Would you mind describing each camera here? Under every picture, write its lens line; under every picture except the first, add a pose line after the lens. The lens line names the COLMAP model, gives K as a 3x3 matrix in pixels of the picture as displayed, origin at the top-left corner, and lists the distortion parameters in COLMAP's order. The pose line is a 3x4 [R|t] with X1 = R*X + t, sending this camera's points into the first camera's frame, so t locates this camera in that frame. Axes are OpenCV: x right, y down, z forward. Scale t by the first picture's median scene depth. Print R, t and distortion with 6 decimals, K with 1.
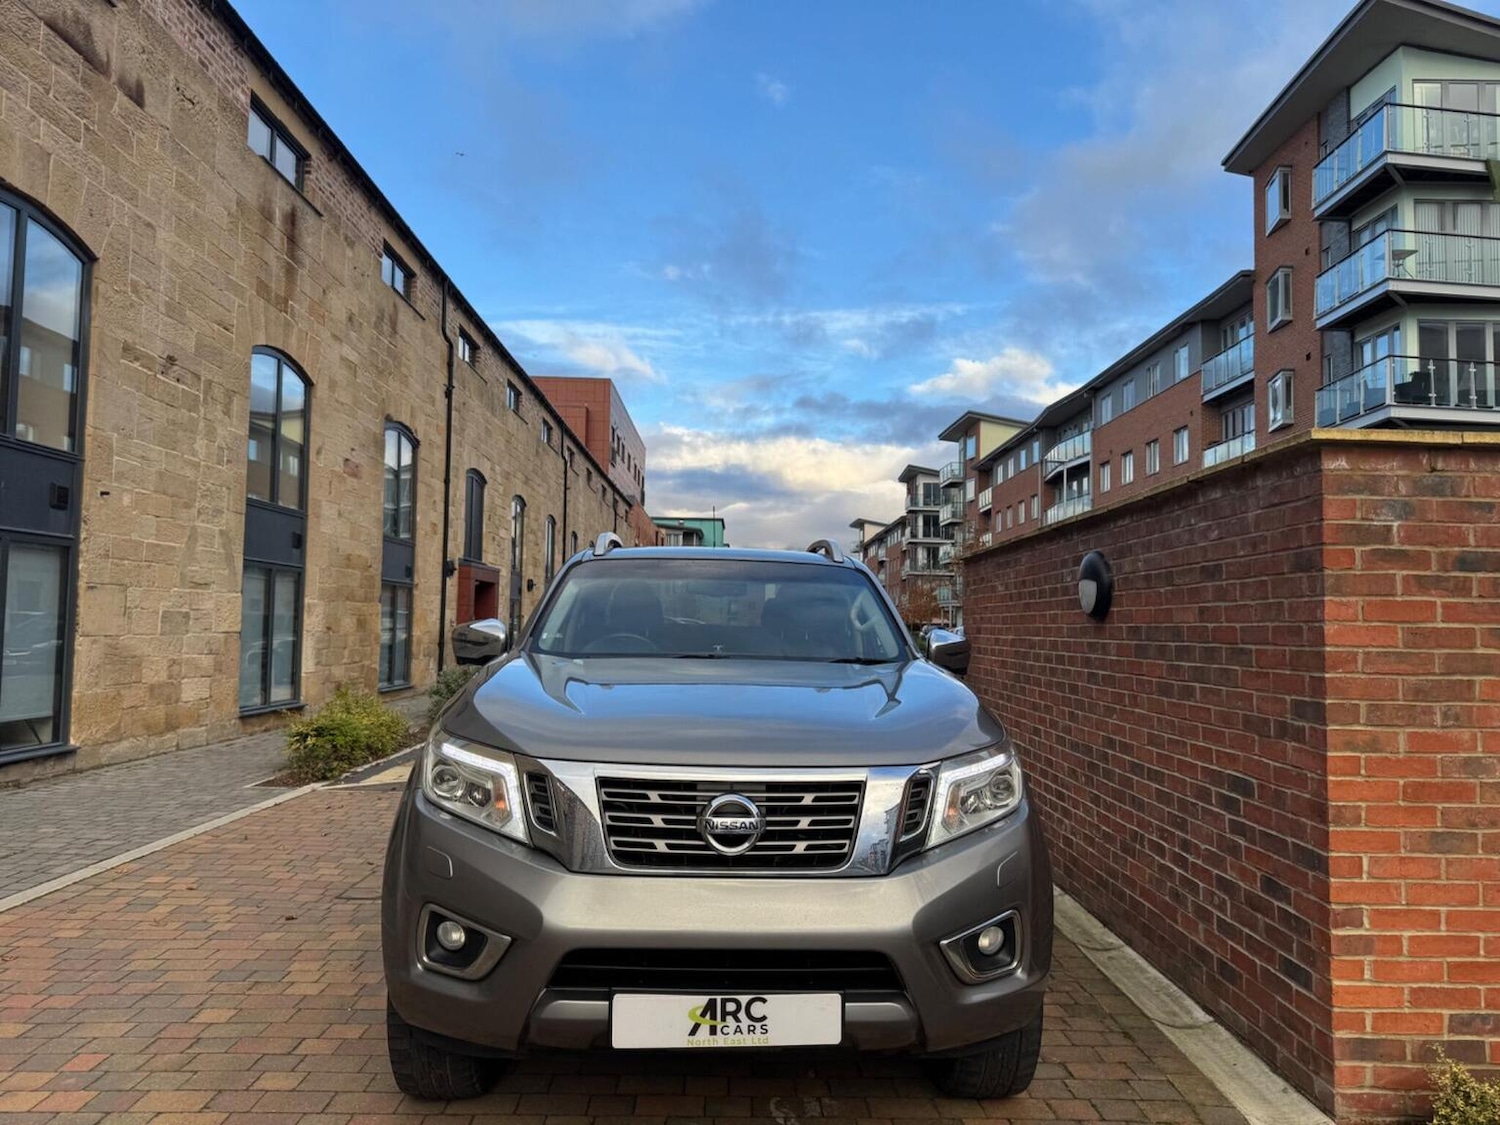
lens RADIAL K [[1060.3, 0, 747.1], [0, 1060.3, 576.0], [0, 0, 1]] dist [0.026626, -0.031997]
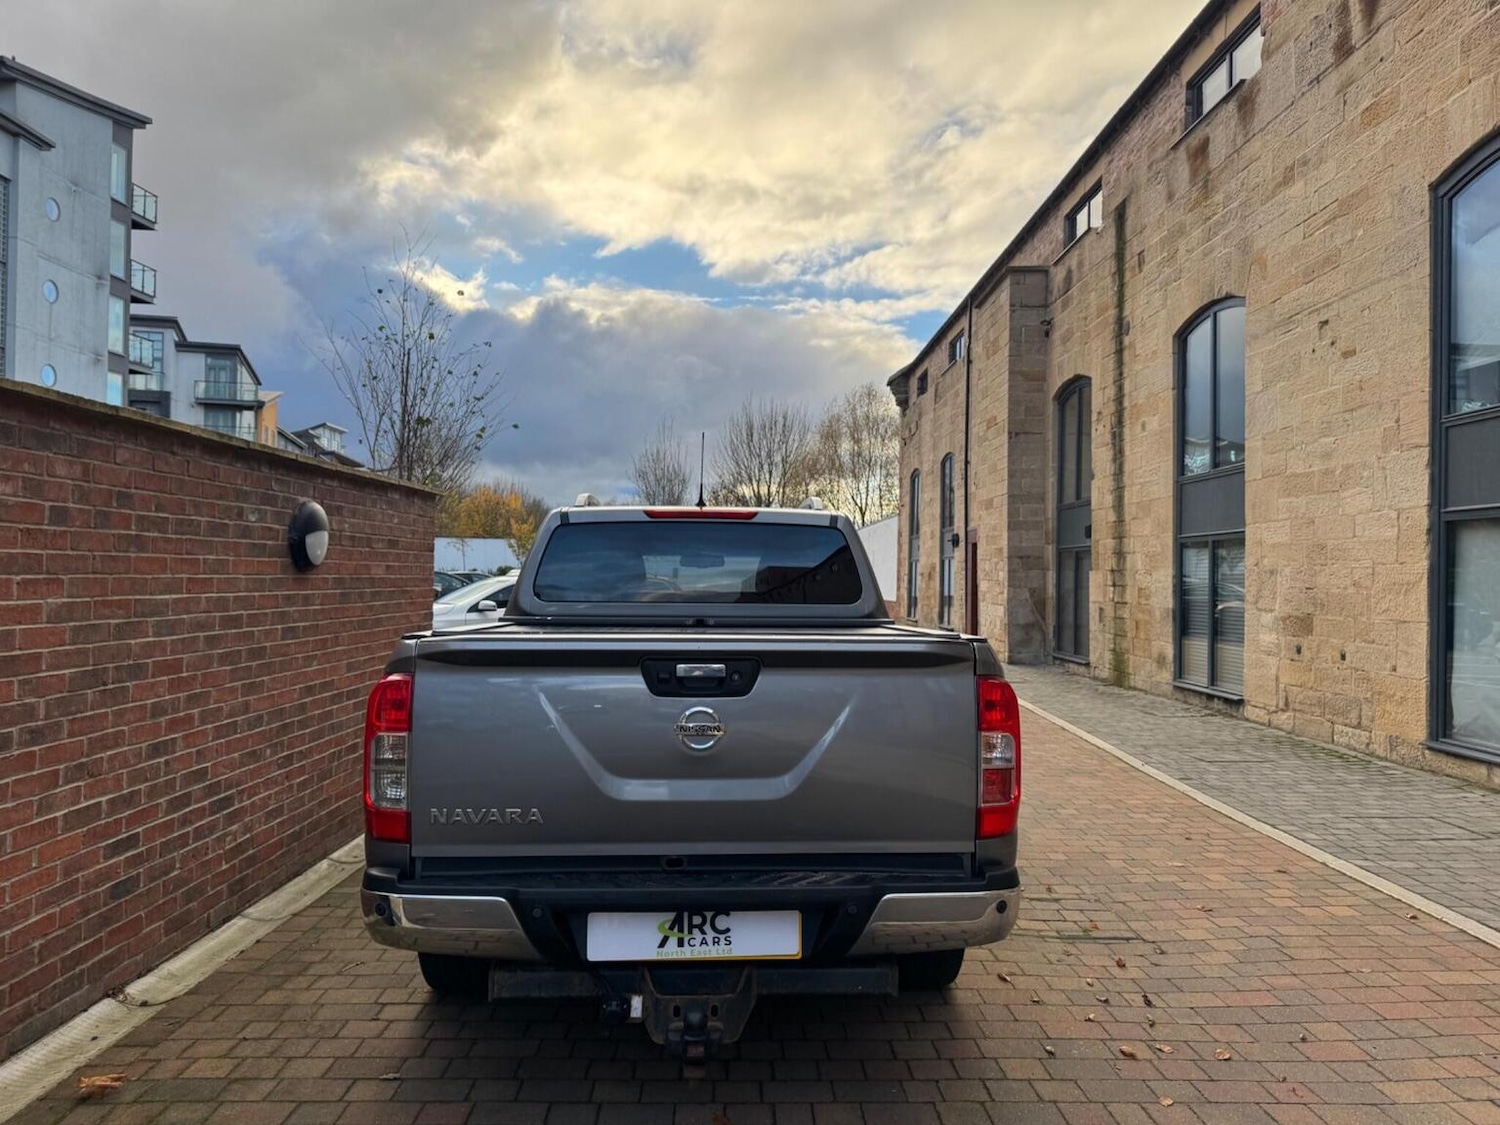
lens RADIAL K [[1060.3, 0, 764.9], [0, 1060.3, 576.3], [0, 0, 1]] dist [0.026626, -0.031997]
pose [[-0.999358, -0.033905, -0.011543, -0.097965], [-0.033279, 0.998159, -0.050696, 0.100682], [0.013241, -0.050280, -0.998647, 2.430258]]
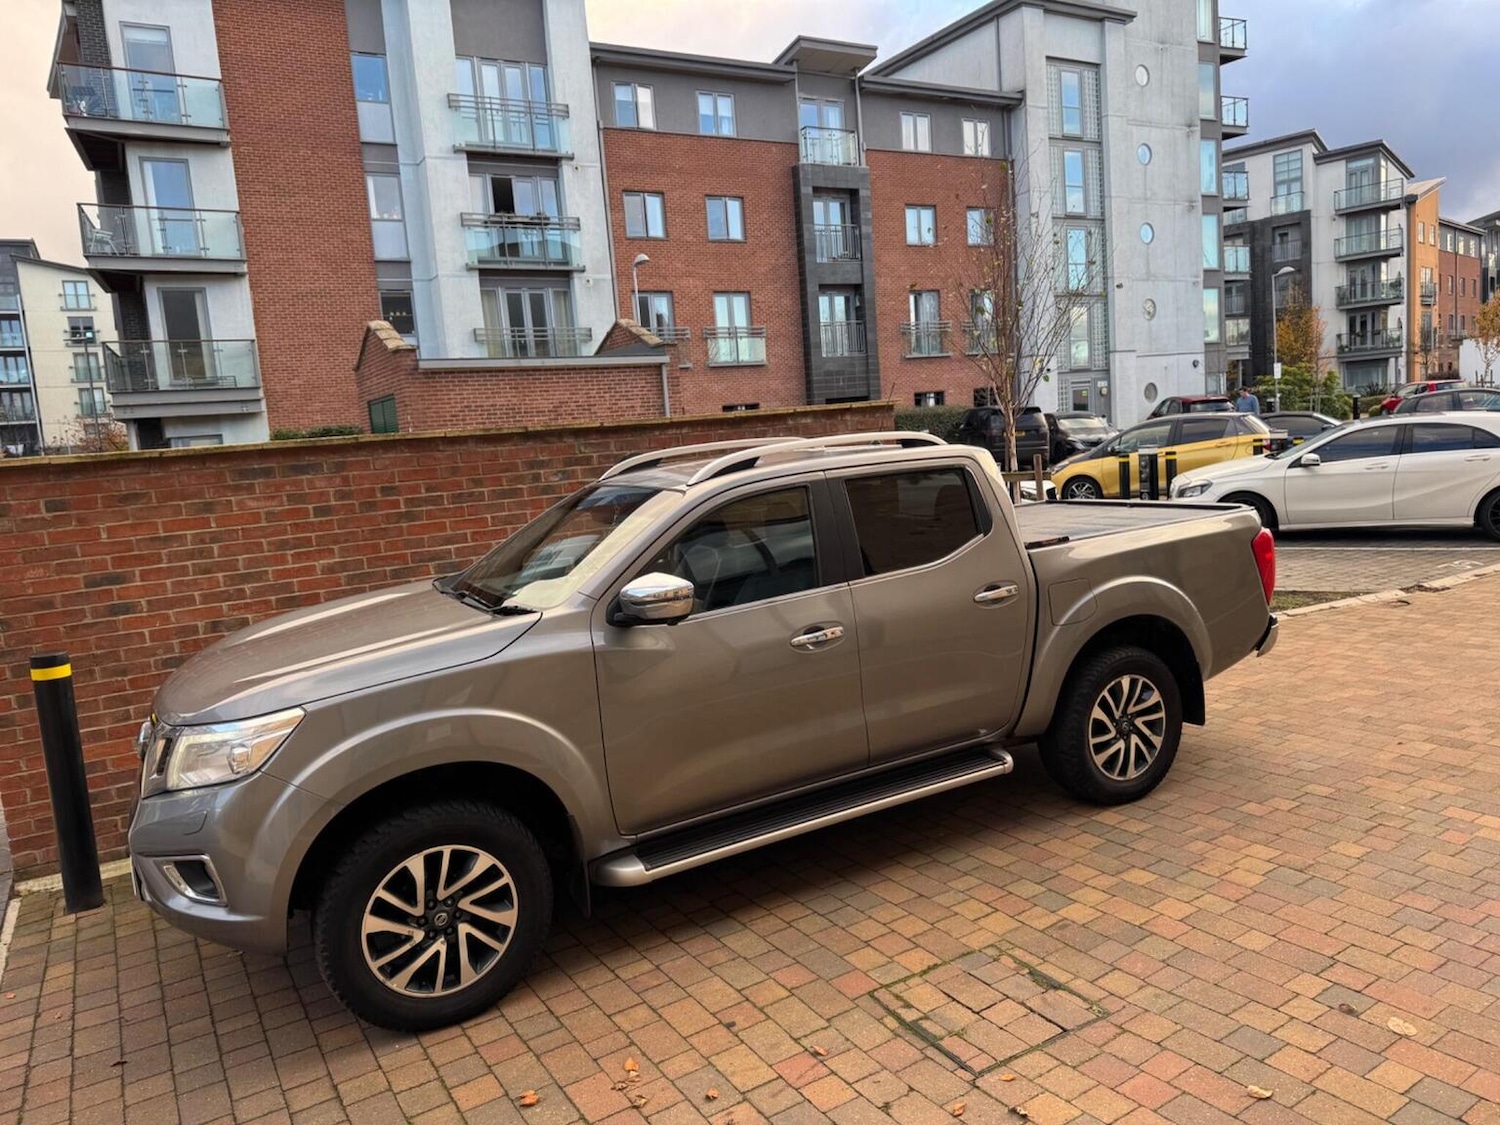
lens RADIAL K [[1055.1, 0, 765.0], [0, 1055.1, 566.1], [0, 0, 1]] dist [0.032407, -0.036610]
pose [[-0.513913, -0.092128, 0.852881, -0.990727], [0.024219, 0.992262, 0.121777, -0.045222], [-0.857500, 0.083238, -0.507705, 1.846269]]
